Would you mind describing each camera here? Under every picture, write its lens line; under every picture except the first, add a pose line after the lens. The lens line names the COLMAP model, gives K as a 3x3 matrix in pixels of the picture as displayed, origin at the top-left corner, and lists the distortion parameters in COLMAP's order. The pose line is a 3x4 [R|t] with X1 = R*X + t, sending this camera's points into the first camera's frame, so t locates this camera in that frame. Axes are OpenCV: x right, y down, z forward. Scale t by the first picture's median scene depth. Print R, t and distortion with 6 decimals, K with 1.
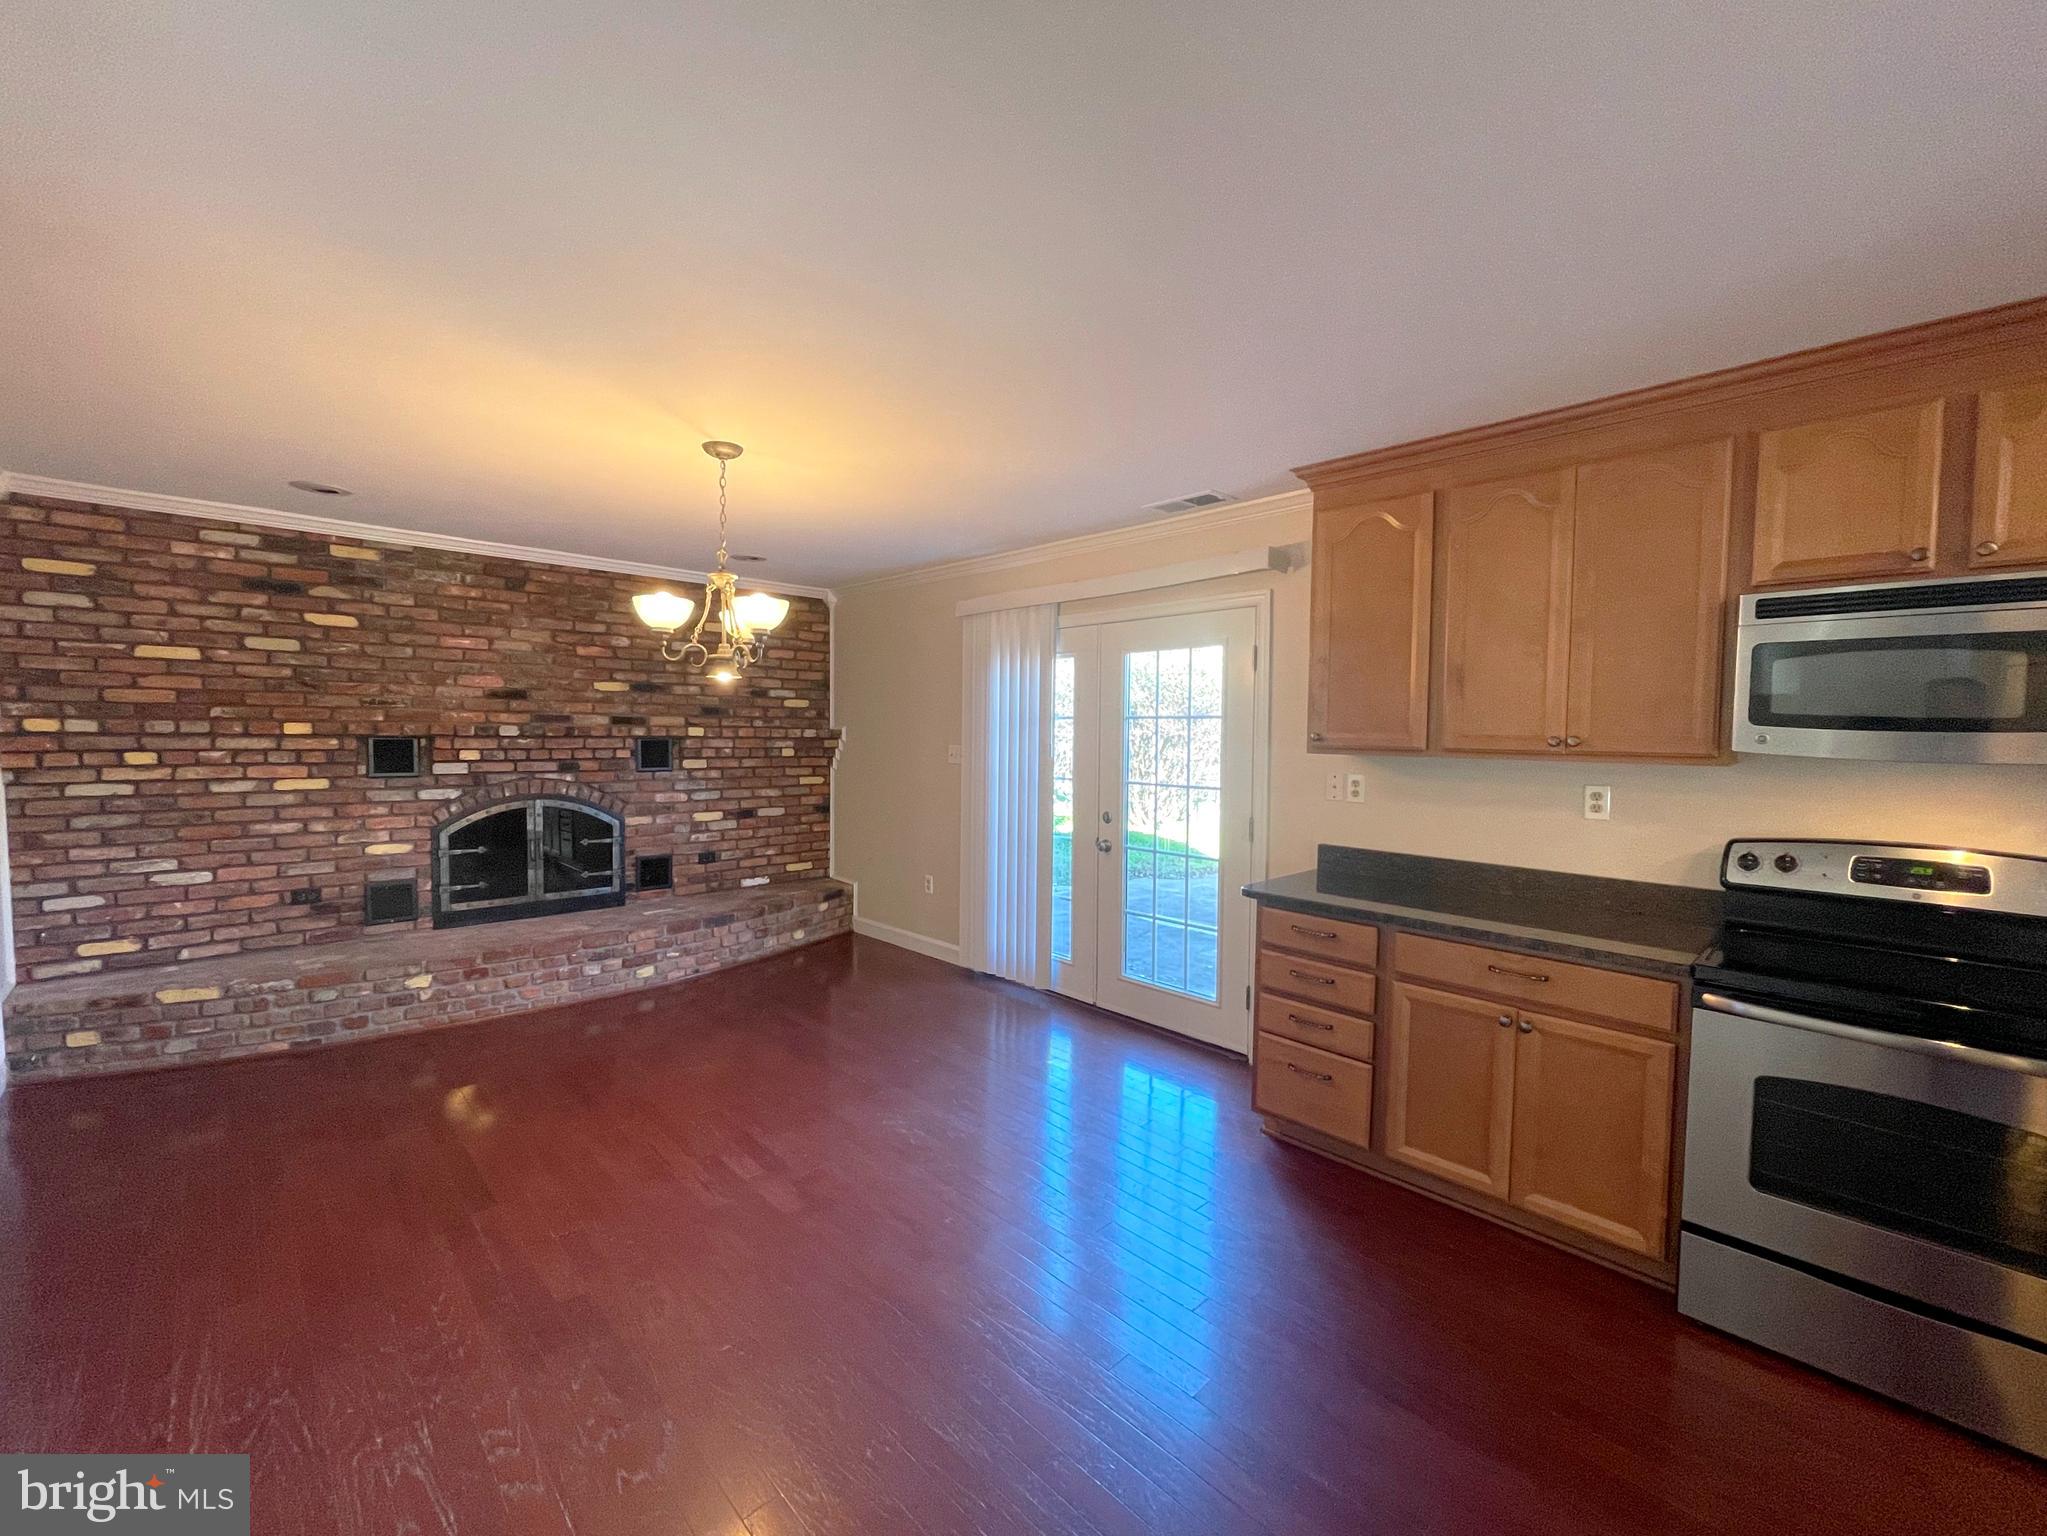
lens RADIAL K [[842.4, 0, 1019.9], [0, 842.4, 768.0], [0, 0, 1]] dist [0.001485, 0.000901]
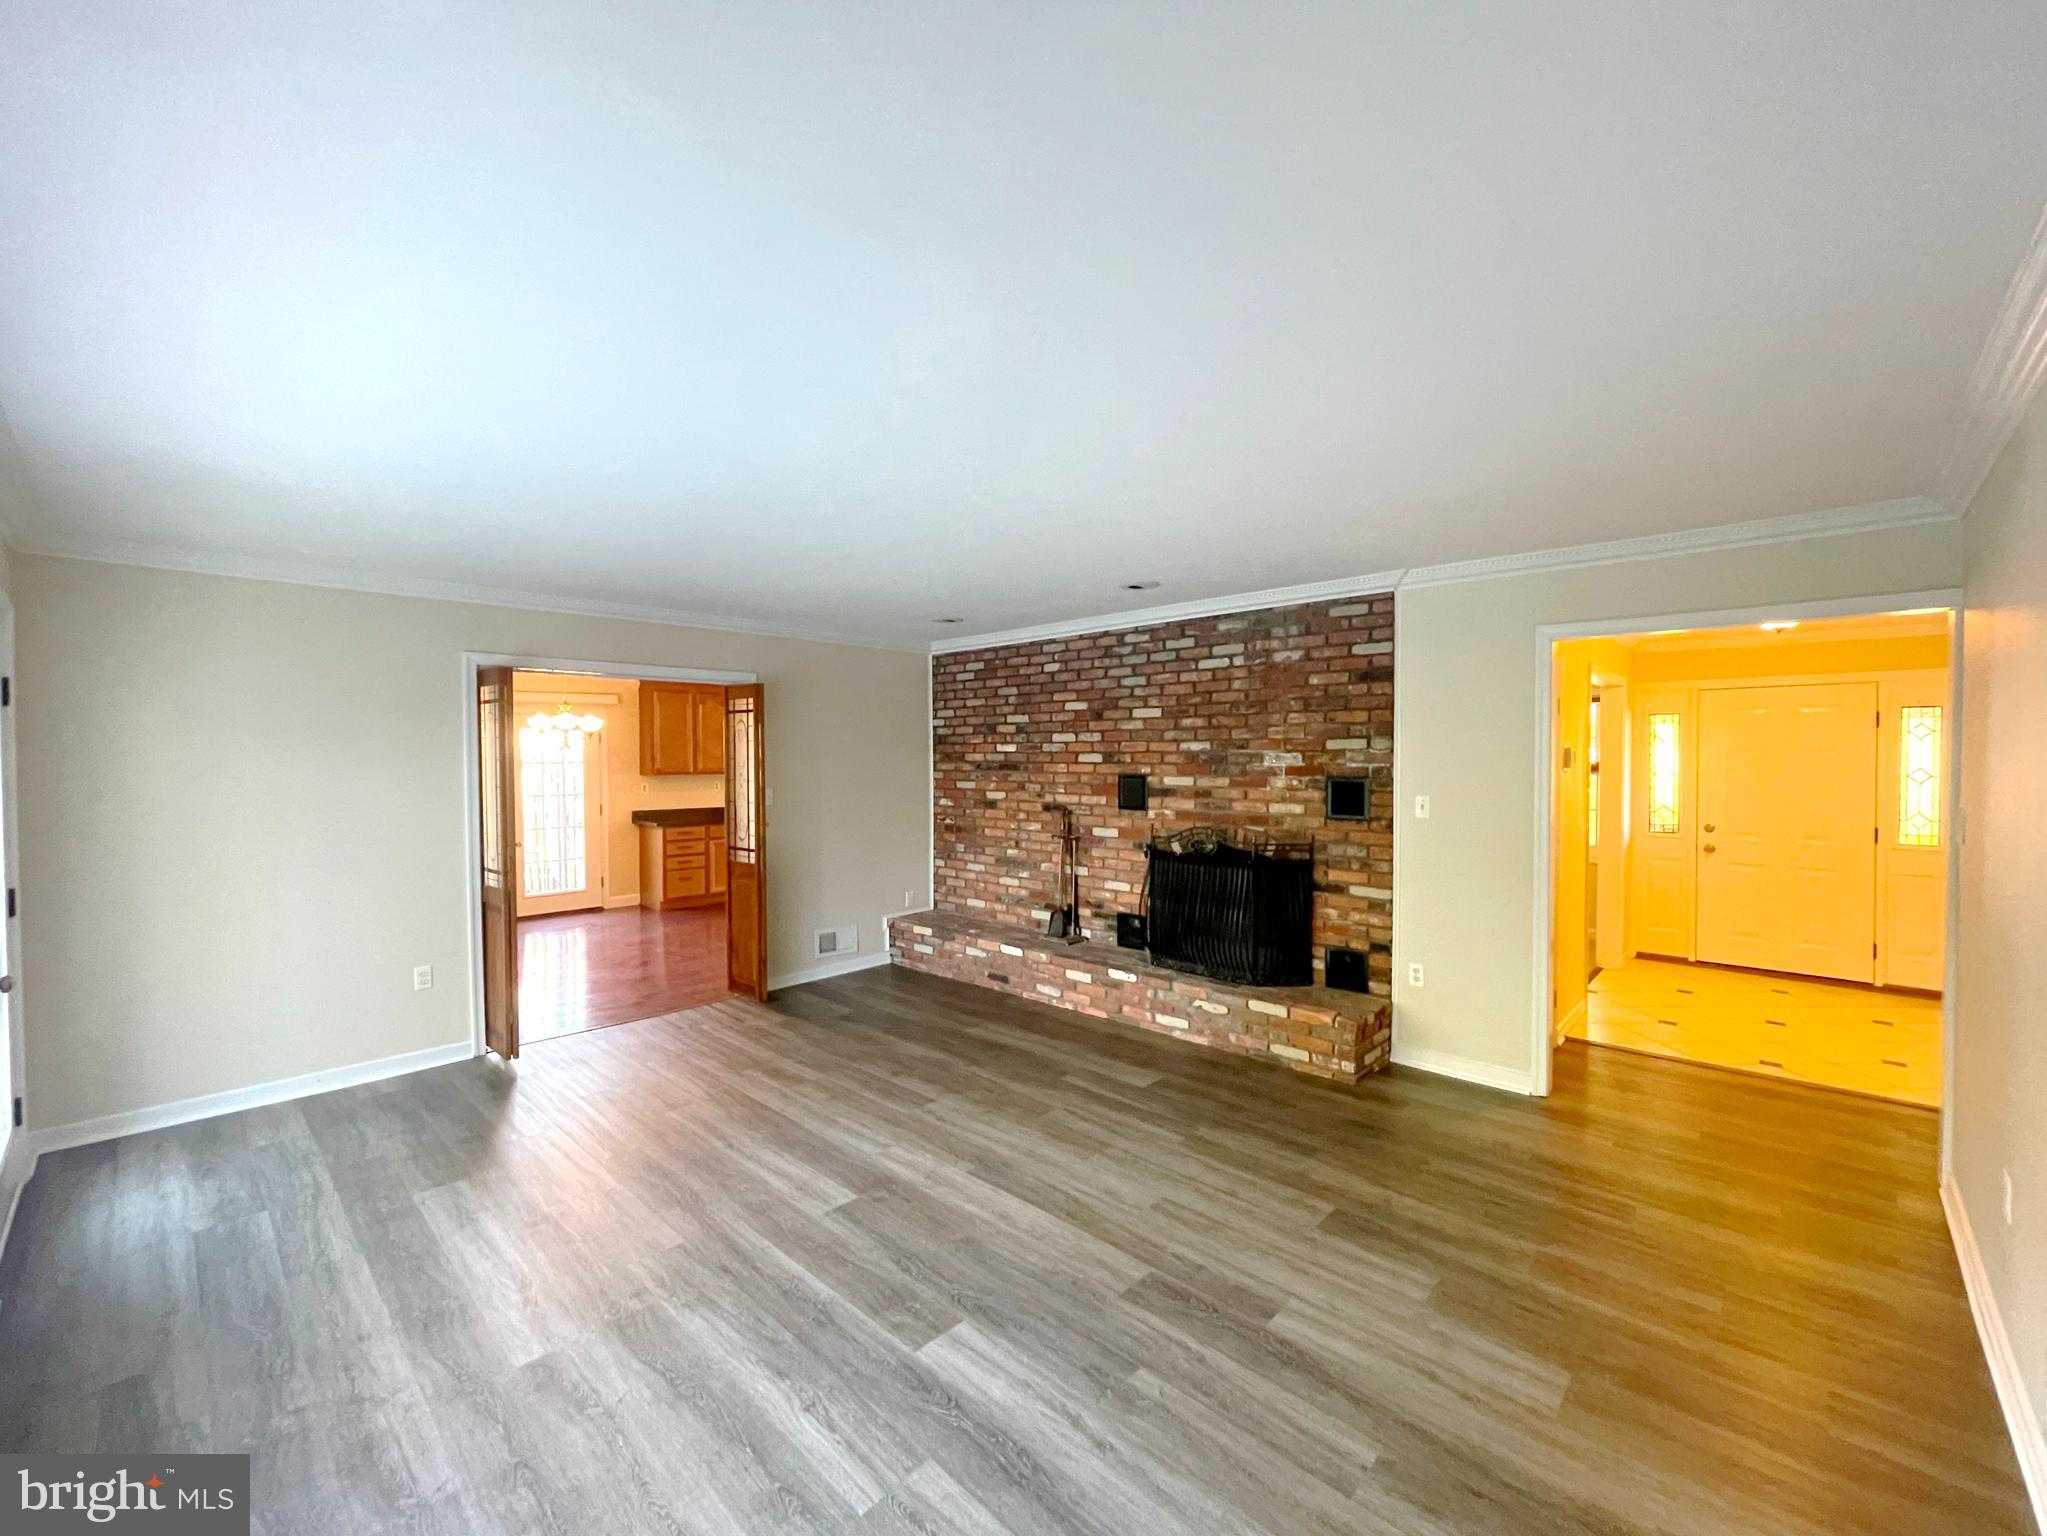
lens RADIAL K [[832.9, 0, 1016.1], [0, 832.9, 769.1], [0, 0, 1]] dist [0.001175, 0.000584]
pose [[-0.039678, -0.028334, 0.998811, -1.908657], [0.050572, 0.998260, 0.030328, -0.048254], [-0.997932, 0.051715, -0.038176, -0.074648]]
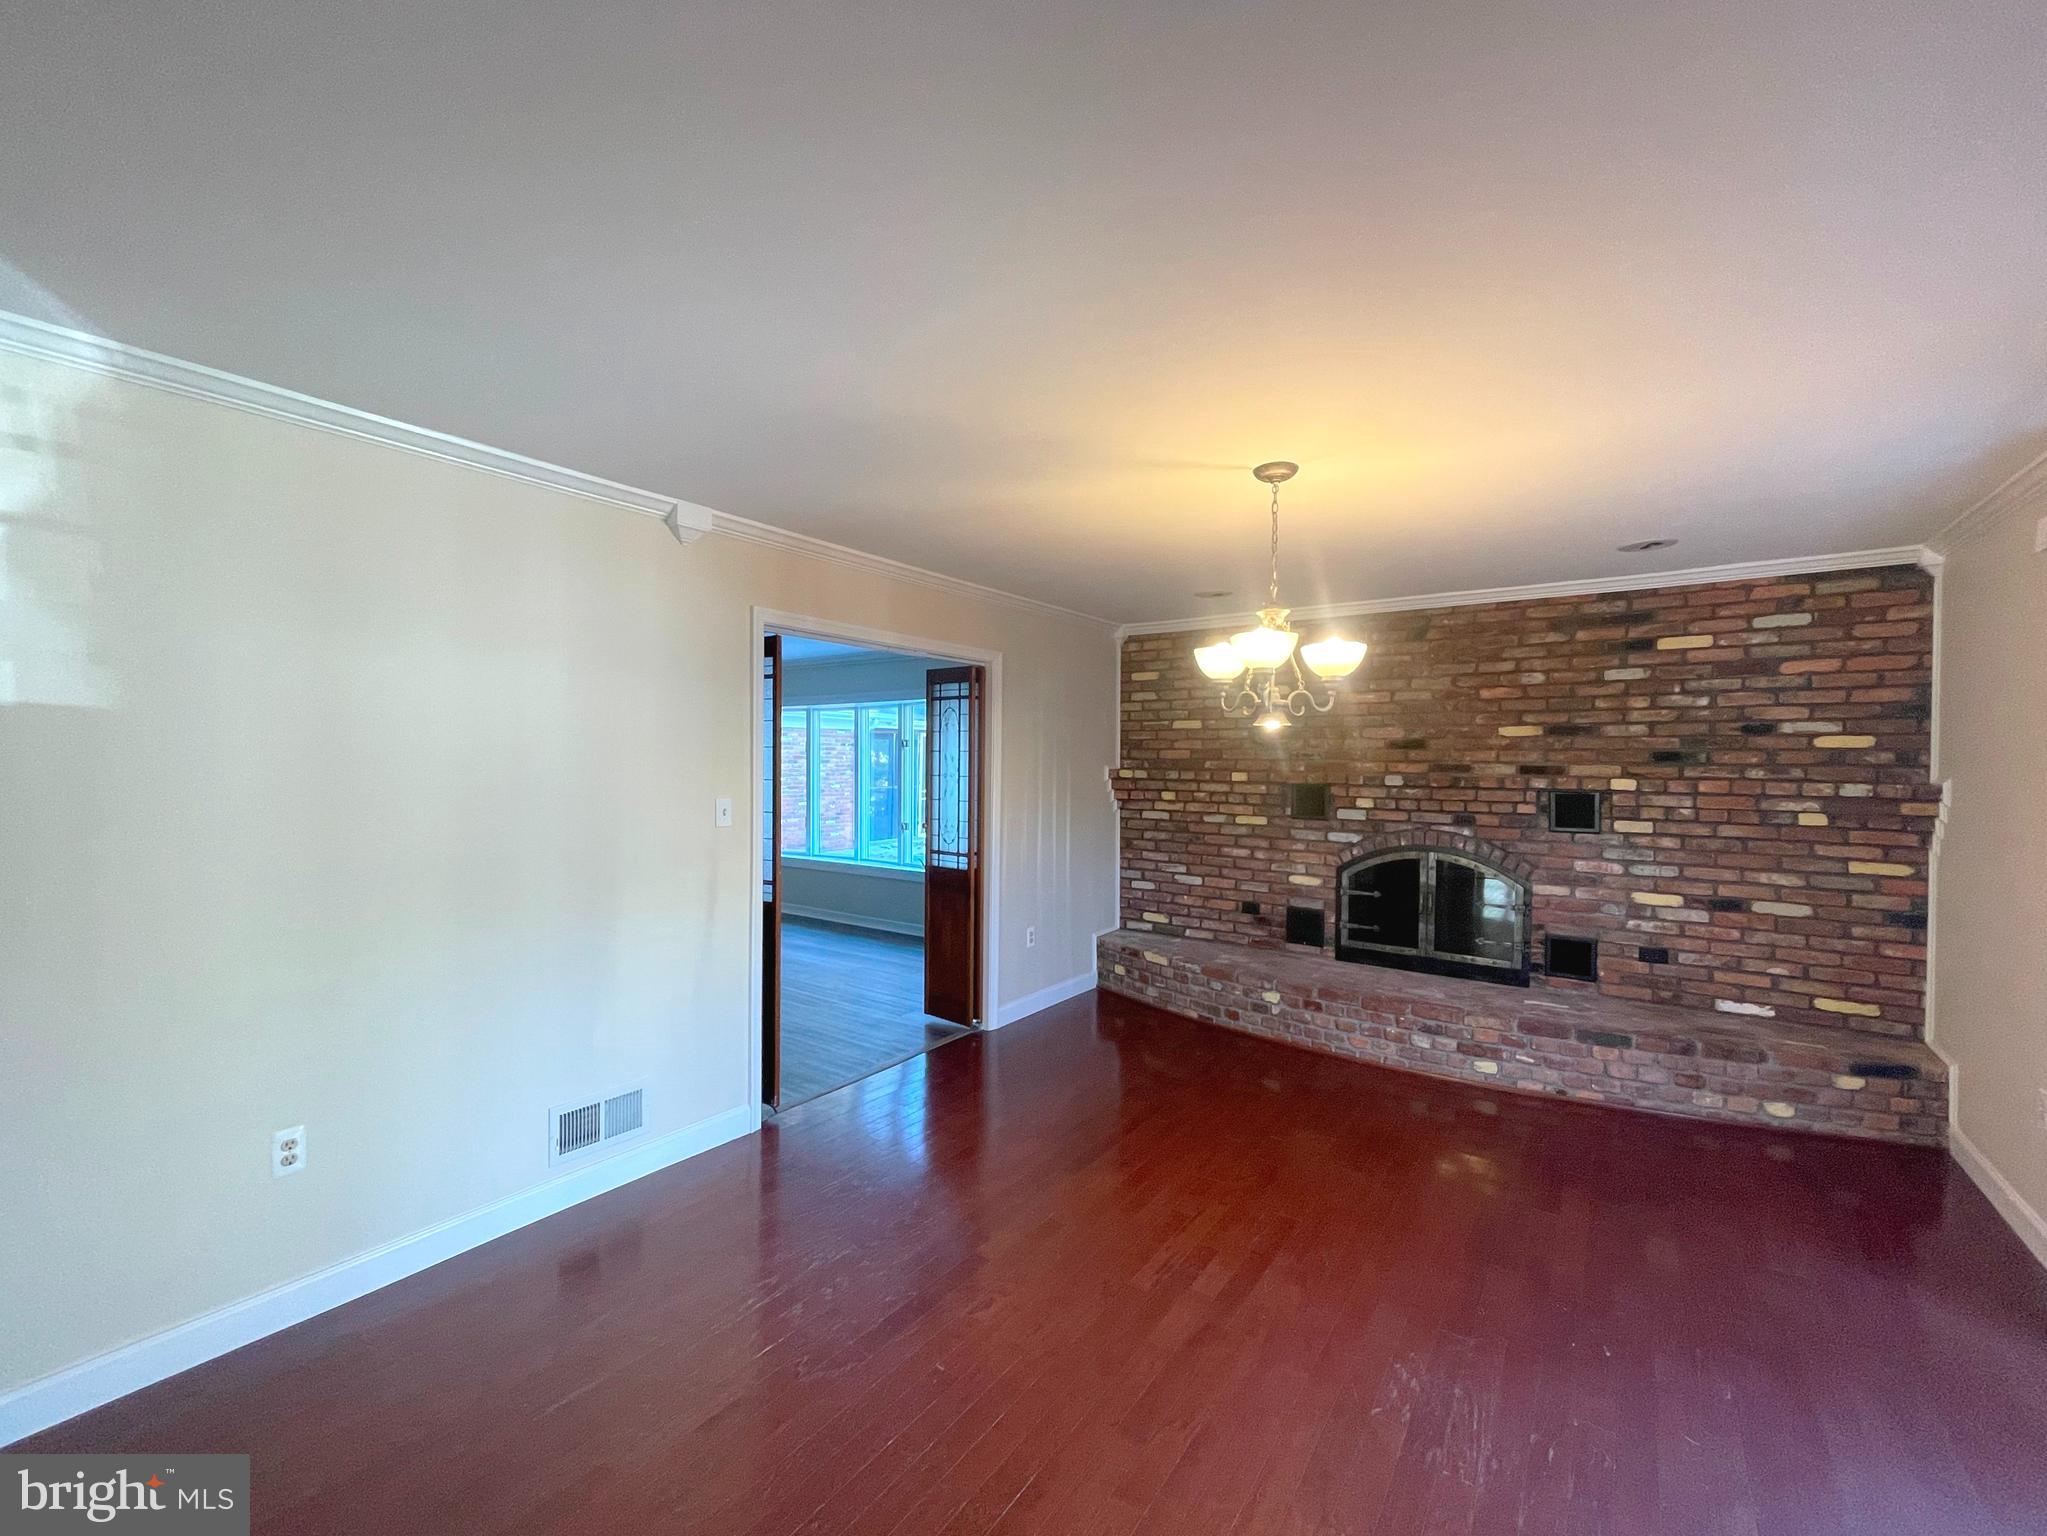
lens RADIAL K [[832.9, 0, 1016.1], [0, 832.9, 769.1], [0, 0, 1]] dist [0.001175, 0.000584]
pose [[0.173919, 0.000327, -0.984760, 0.342771], [-0.051129, 0.998654, -0.008698, -0.029362], [0.983432, 0.051862, 0.173701, 0.429286]]
